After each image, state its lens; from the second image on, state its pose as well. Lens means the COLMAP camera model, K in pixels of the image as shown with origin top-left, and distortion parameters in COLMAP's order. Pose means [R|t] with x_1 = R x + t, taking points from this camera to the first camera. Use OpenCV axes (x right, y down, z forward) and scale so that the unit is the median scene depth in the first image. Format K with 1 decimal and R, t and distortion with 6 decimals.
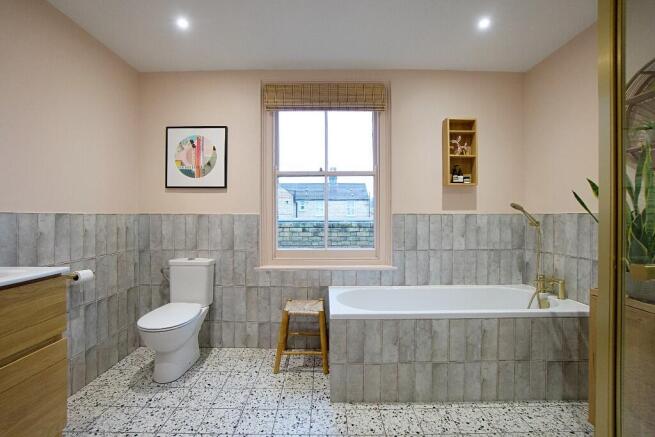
lens RADIAL K [[290.6, 0, 324.7], [0, 290.6, 215.7], [0, 0, 1]] dist [-0.055291, 0.017867]
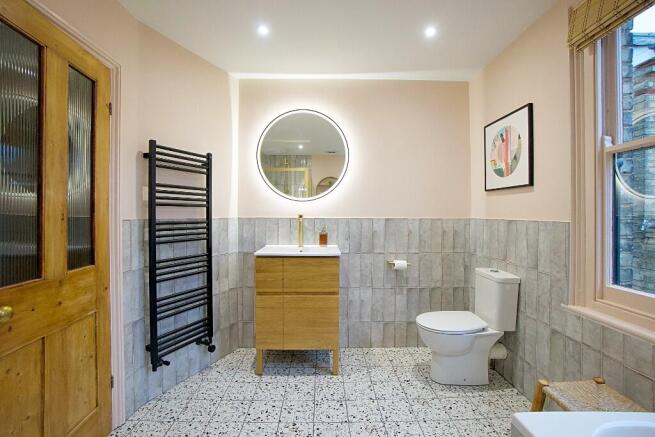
lens RADIAL K [[290.6, 0, 325.1], [0, 290.6, 216.5], [0, 0, 1]] dist [-0.055291, 0.017867]
pose [[0.005279, 0.008803, -0.999947, 0.389056], [-0.004286, 0.999952, 0.008780, -0.020465], [0.999977, 0.004240, 0.005316, 0.466946]]
